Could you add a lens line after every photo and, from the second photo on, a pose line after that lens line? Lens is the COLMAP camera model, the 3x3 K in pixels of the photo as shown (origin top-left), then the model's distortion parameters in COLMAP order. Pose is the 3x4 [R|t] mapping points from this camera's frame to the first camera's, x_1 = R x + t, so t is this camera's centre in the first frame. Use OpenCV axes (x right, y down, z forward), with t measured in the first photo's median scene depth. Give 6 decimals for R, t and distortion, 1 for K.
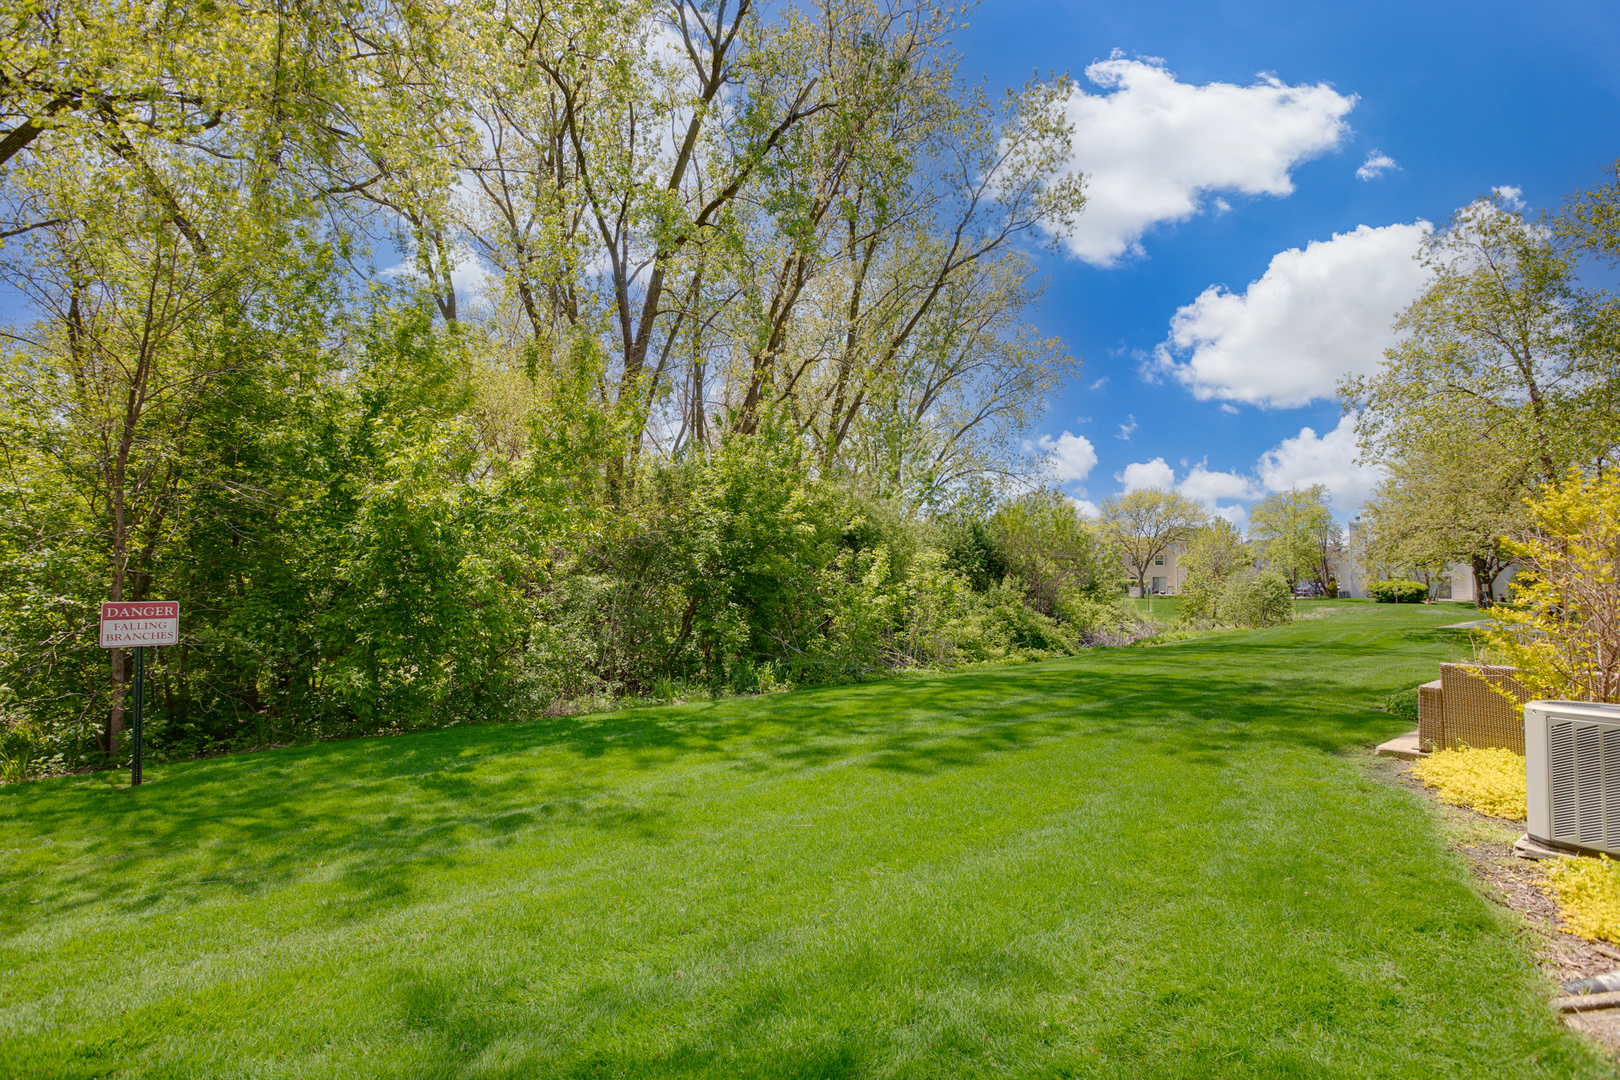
lens RADIAL K [[854.8, 0, 810.0], [0, 854.8, 540.0], [0, 0, 1]] dist [0.001085, 0.000619]
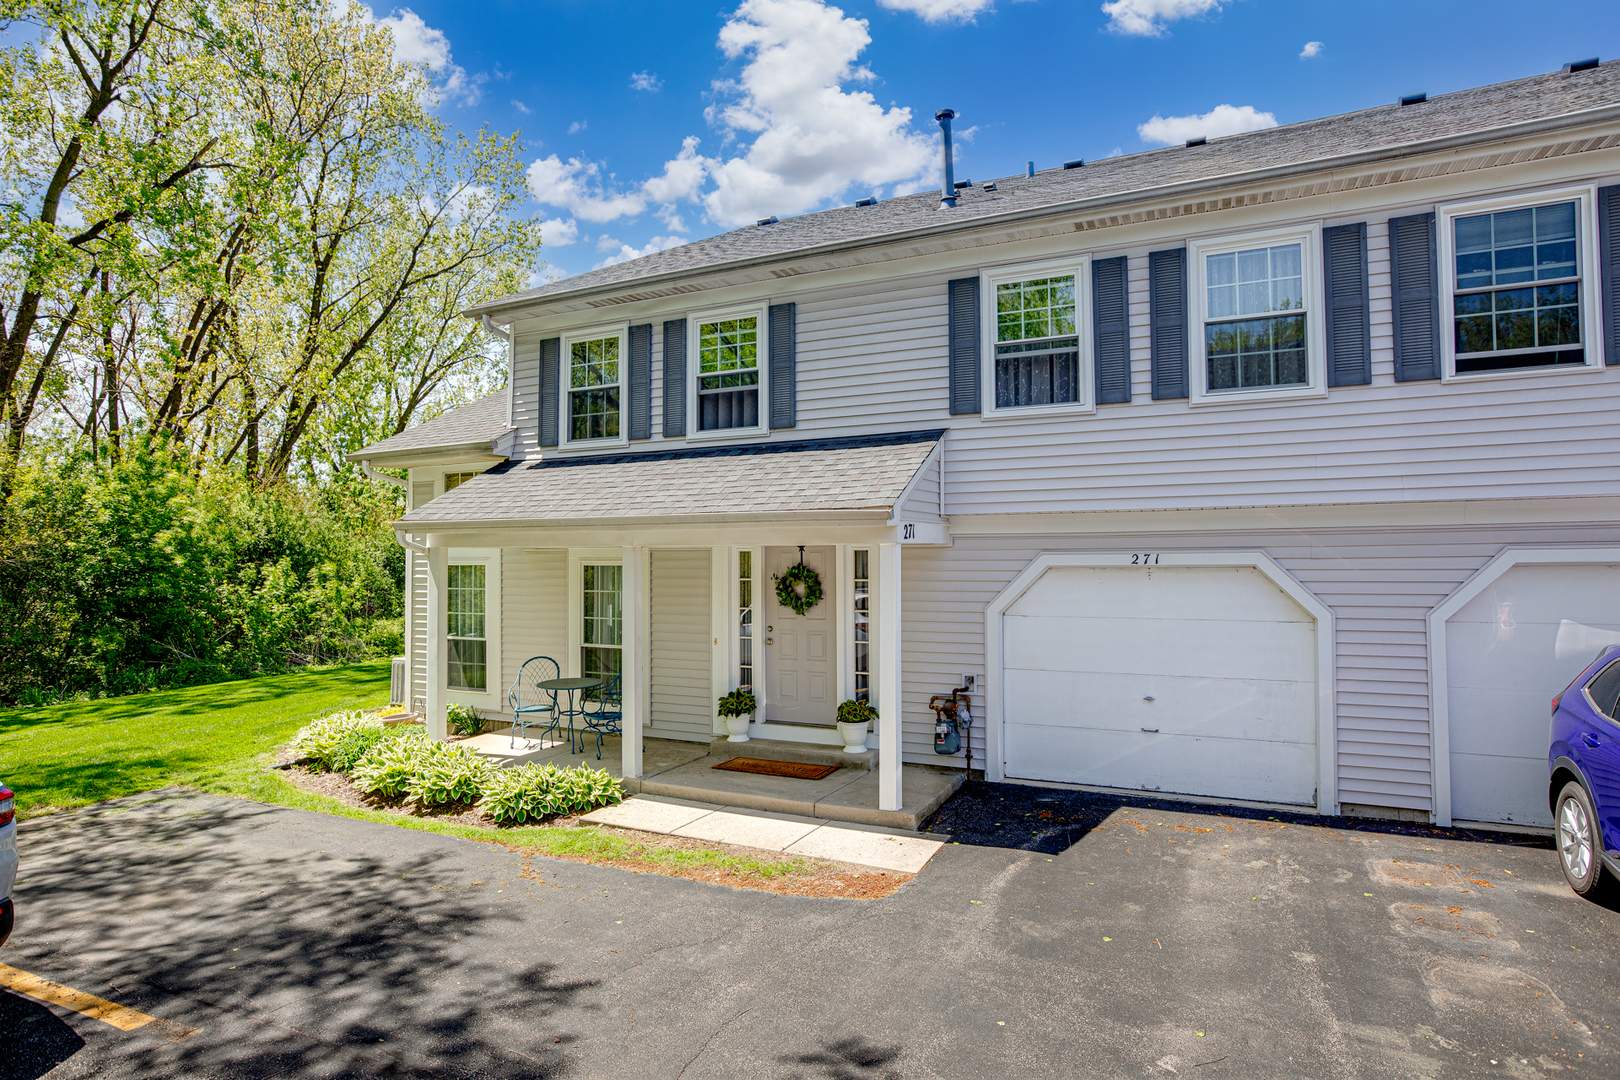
lens RADIAL K [[854.8, 0, 810.0], [0, 854.8, 540.0], [0, 0, 1]] dist [0.001085, 0.000619]
pose [[0.863013, -0.013046, 0.505014, 0.078835], [0.001149, 0.999715, 0.023863, -0.034084], [-0.505181, -0.020014, 0.862781, -0.263436]]
